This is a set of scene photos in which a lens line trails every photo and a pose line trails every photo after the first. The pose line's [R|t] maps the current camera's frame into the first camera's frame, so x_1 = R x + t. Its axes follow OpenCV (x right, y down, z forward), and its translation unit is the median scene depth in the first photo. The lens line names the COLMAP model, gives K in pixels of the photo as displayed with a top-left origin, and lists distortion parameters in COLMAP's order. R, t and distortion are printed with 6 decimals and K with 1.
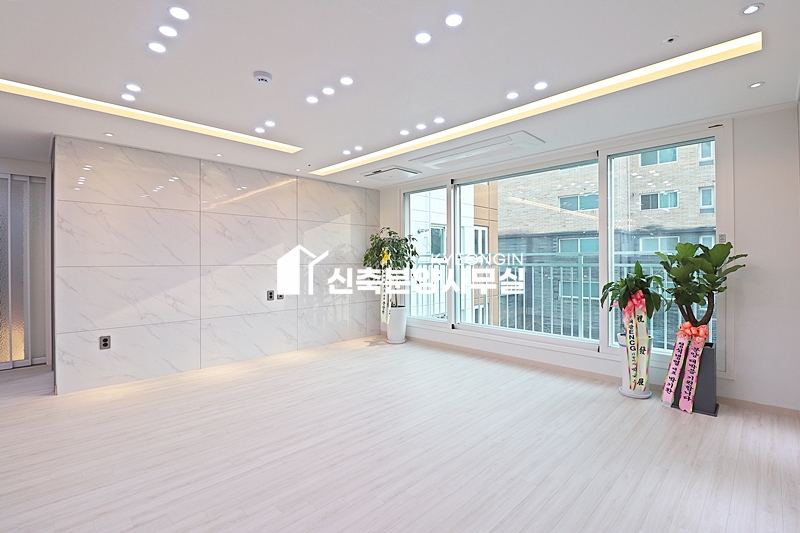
lens RADIAL K [[370.3, 0, 398.5], [0, 370.3, 257.0], [0, 0, 1]] dist [-0.001792, -0.011262]
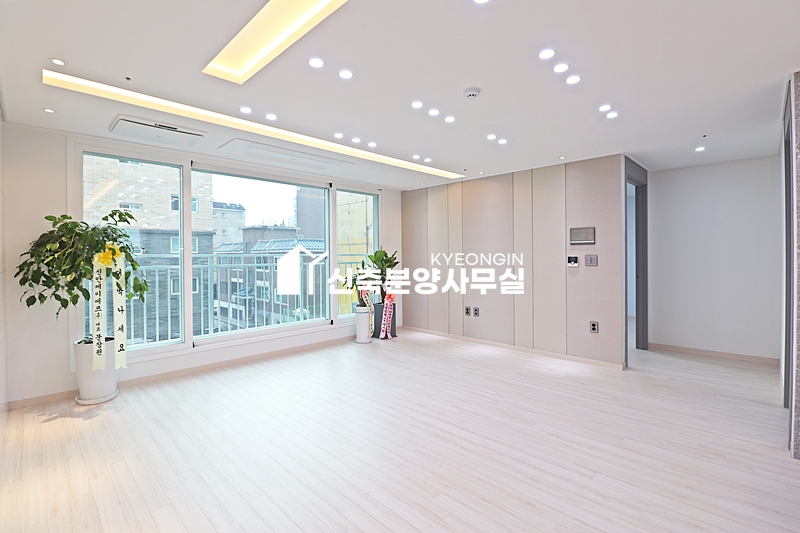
lens RADIAL K [[370.3, 0, 398.5], [0, 370.3, 257.0], [0, 0, 1]] dist [-0.001792, -0.011262]
pose [[-0.002777, -0.001324, 0.999995, -1.018313], [-0.002129, 0.999997, 0.001318, -0.006609], [-0.999994, -0.002126, -0.002780, 0.861558]]
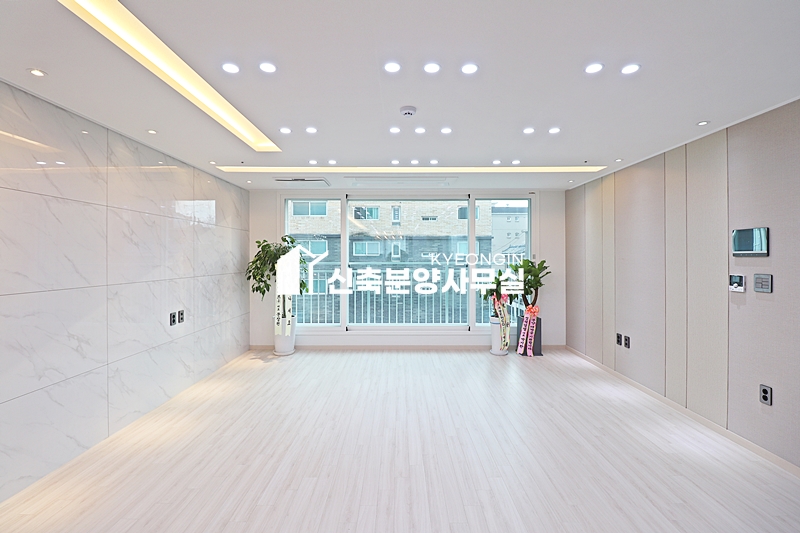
lens RADIAL K [[370.3, 0, 398.5], [0, 370.3, 257.0], [0, 0, 1]] dist [-0.001792, -0.011262]
pose [[0.705943, 0.004243, 0.708256, -0.808526], [-0.008425, 0.999962, 0.002407, -0.044331], [-0.708218, -0.007666, 0.705952, 0.185584]]
